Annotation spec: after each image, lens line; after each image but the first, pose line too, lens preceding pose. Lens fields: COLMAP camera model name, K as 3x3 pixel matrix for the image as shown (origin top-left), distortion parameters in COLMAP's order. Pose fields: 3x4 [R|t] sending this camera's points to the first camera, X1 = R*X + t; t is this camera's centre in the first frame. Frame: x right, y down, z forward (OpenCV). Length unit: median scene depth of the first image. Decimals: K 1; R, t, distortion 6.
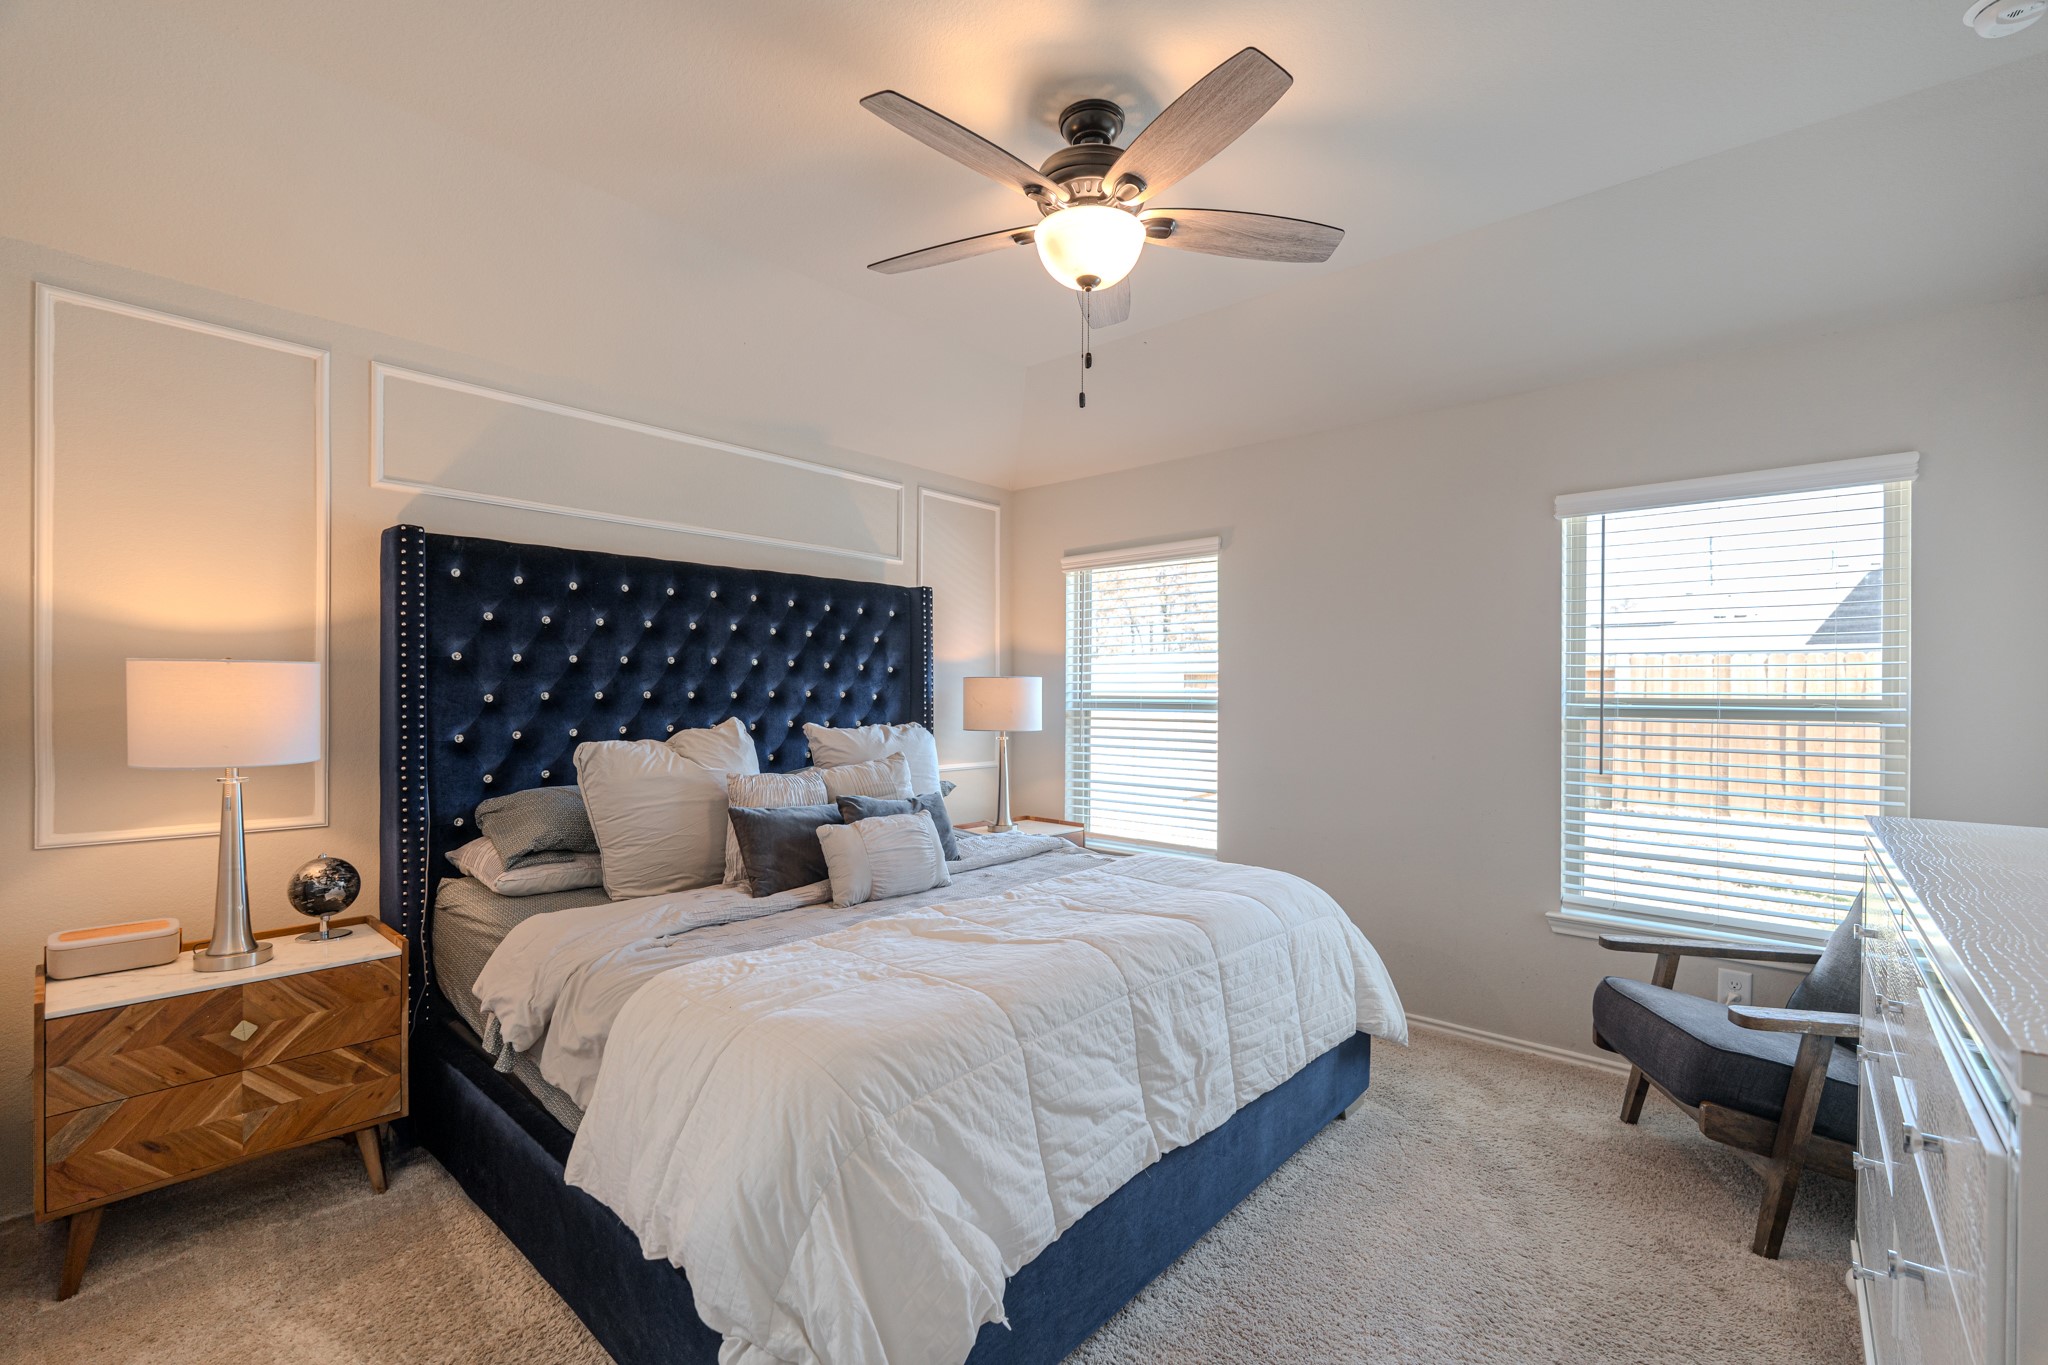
lens RADIAL K [[901.3, 0, 1014.3], [0, 901.3, 689.8], [0, 0, 1]] dist [-0.004169, 0.000211]
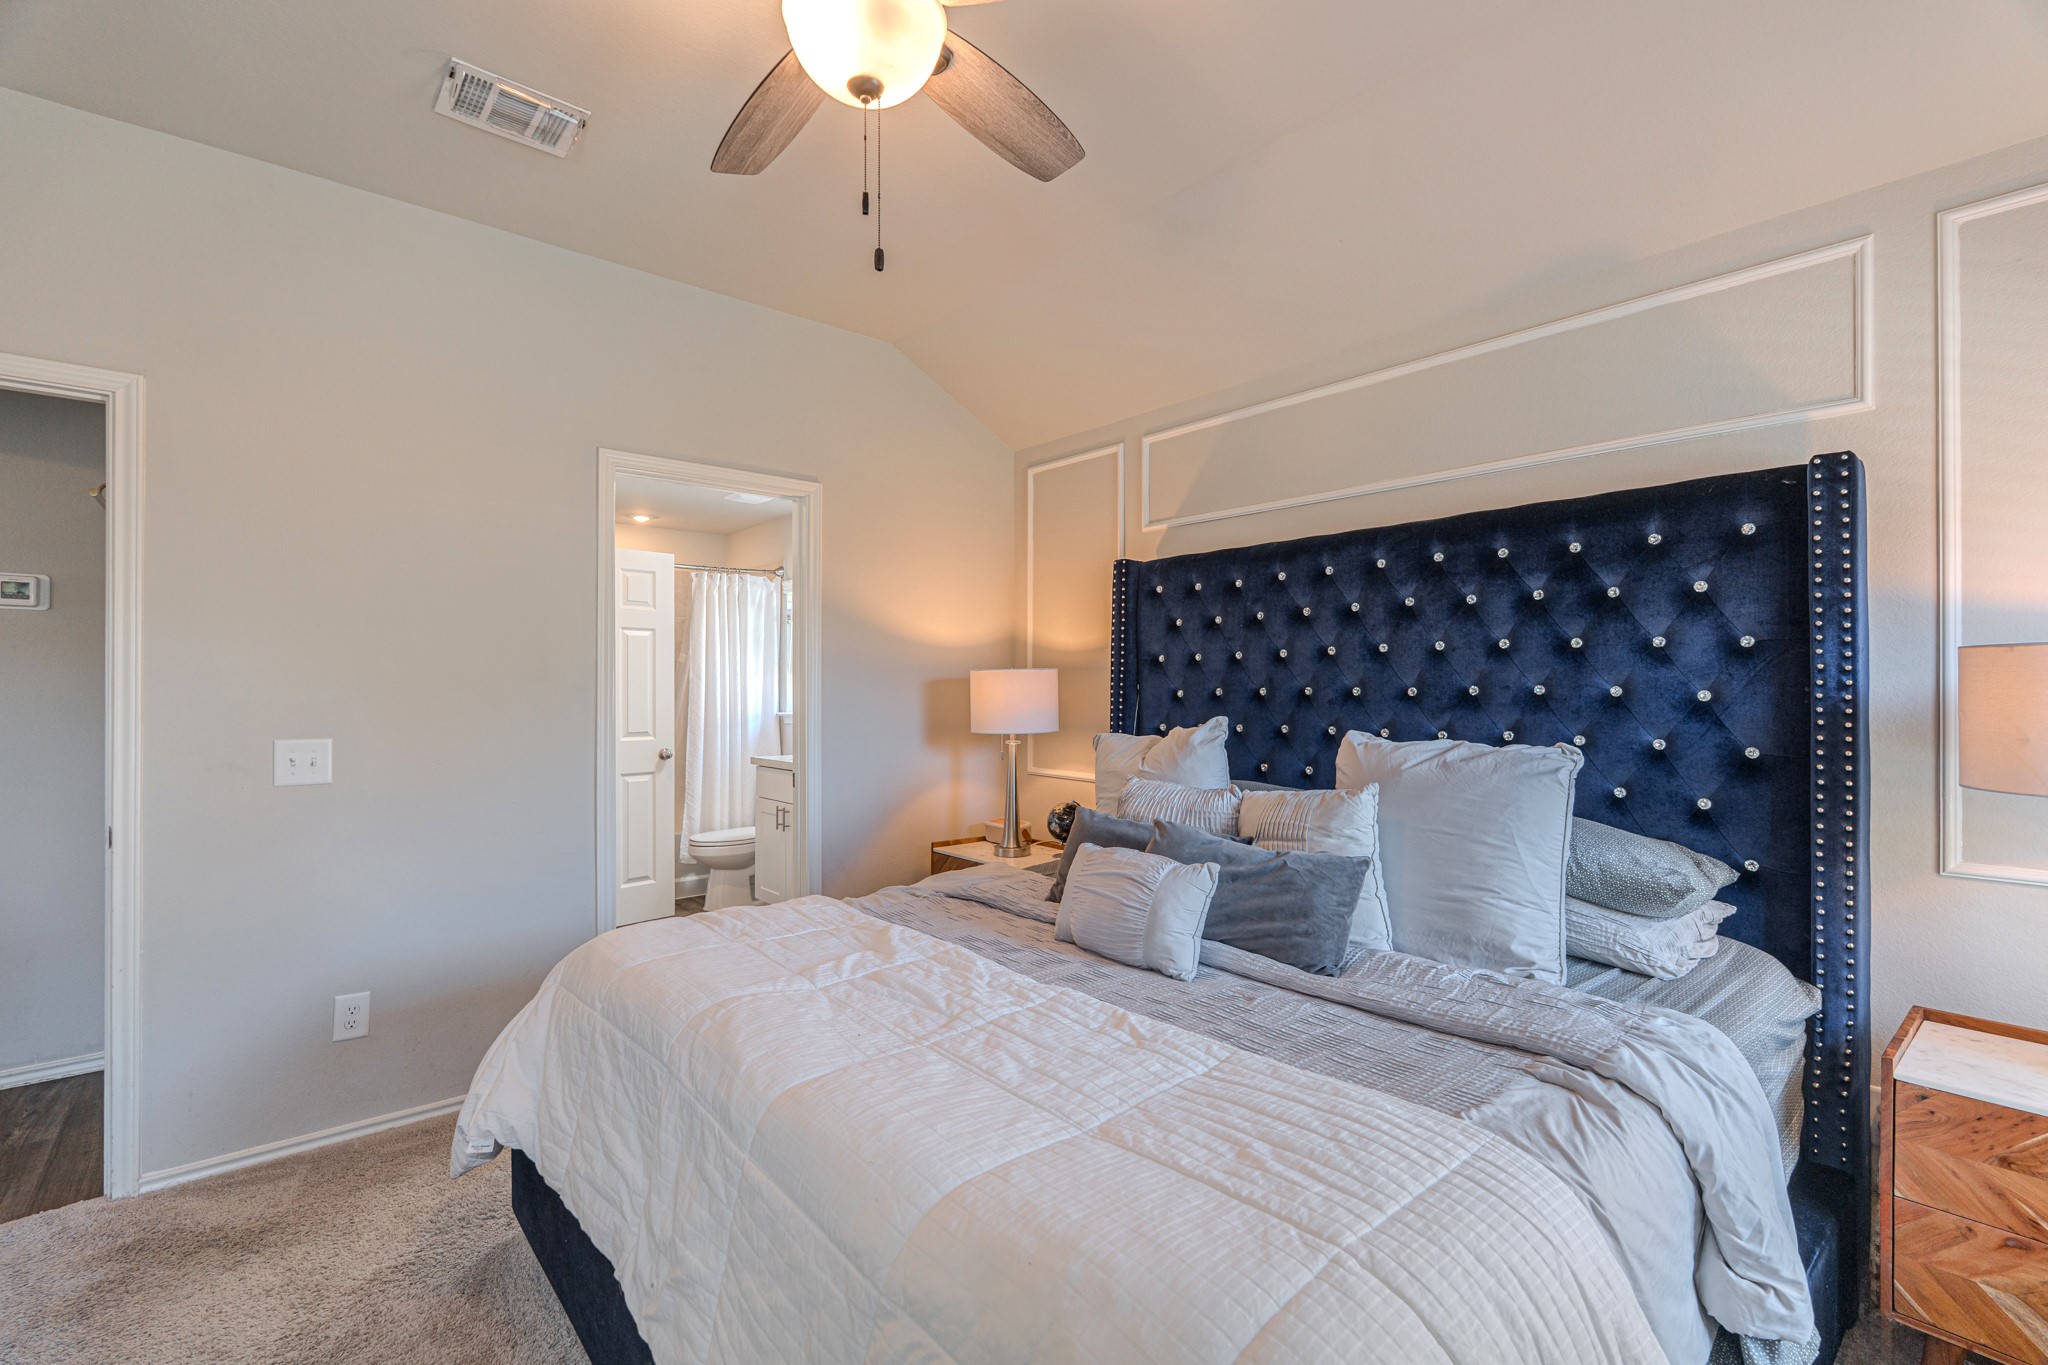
lens RADIAL K [[901.3, 0, 1019.1], [0, 901.3, 684.9], [0, 0, 1]] dist [-0.004169, 0.000211]
pose [[-0.120030, -0.001029, -0.992770, 0.592699], [0.010435, 0.999943, -0.002298, -0.001196], [0.992715, -0.010635, -0.120013, 0.941052]]
